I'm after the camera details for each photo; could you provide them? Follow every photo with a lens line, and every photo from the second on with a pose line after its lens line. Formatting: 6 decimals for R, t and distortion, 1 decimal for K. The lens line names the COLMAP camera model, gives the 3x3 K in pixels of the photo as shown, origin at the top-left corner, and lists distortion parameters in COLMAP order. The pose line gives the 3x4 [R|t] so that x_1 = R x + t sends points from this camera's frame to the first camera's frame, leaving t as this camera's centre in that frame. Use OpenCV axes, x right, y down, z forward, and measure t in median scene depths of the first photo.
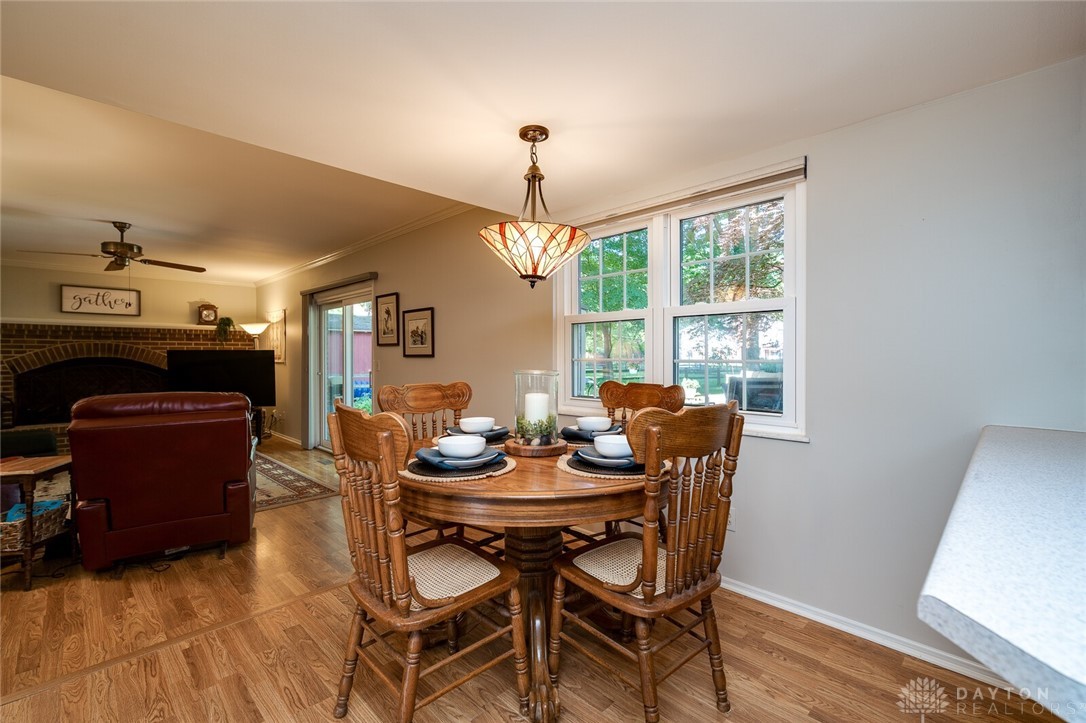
lens RADIAL K [[473.0, 0, 543.3], [0, 473.0, 361.8], [0, 0, 1]] dist [-0.000563, 0.000022]
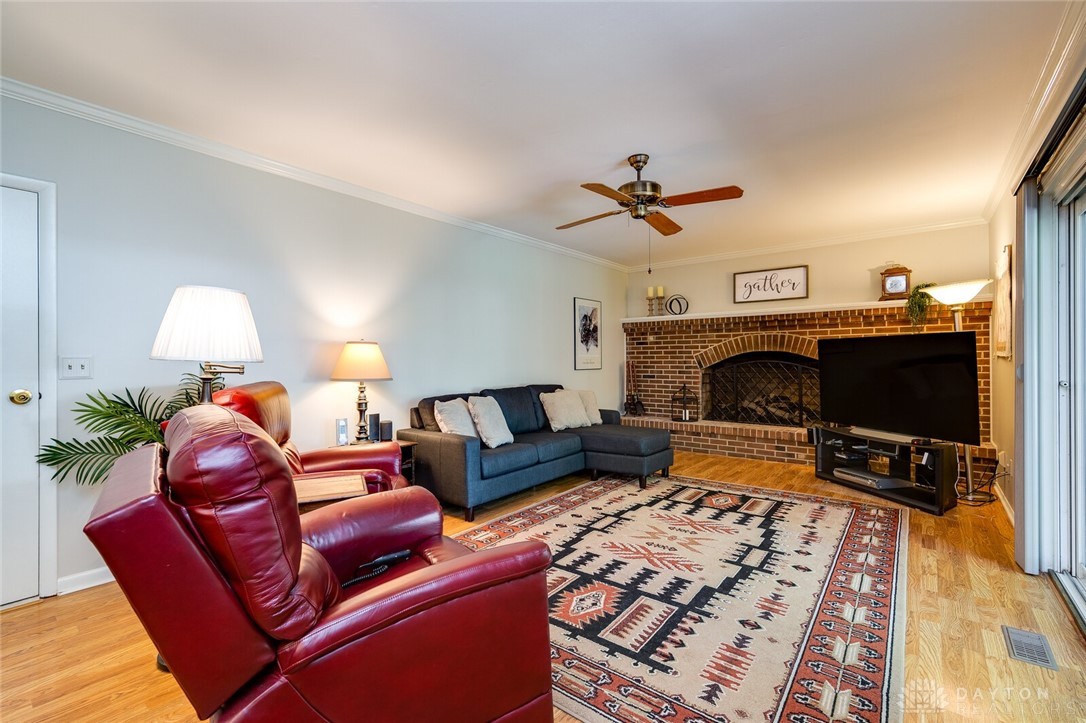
lens RADIAL K [[473.0, 0, 543.0], [0, 473.0, 359.7], [0, 0, 1]] dist [-0.000563, 0.000022]
pose [[0.114249, 0.003438, -0.993446, -0.131078], [-0.002442, 0.999992, 0.003180, 0.004084], [0.993449, 0.002063, 0.114256, 0.490582]]
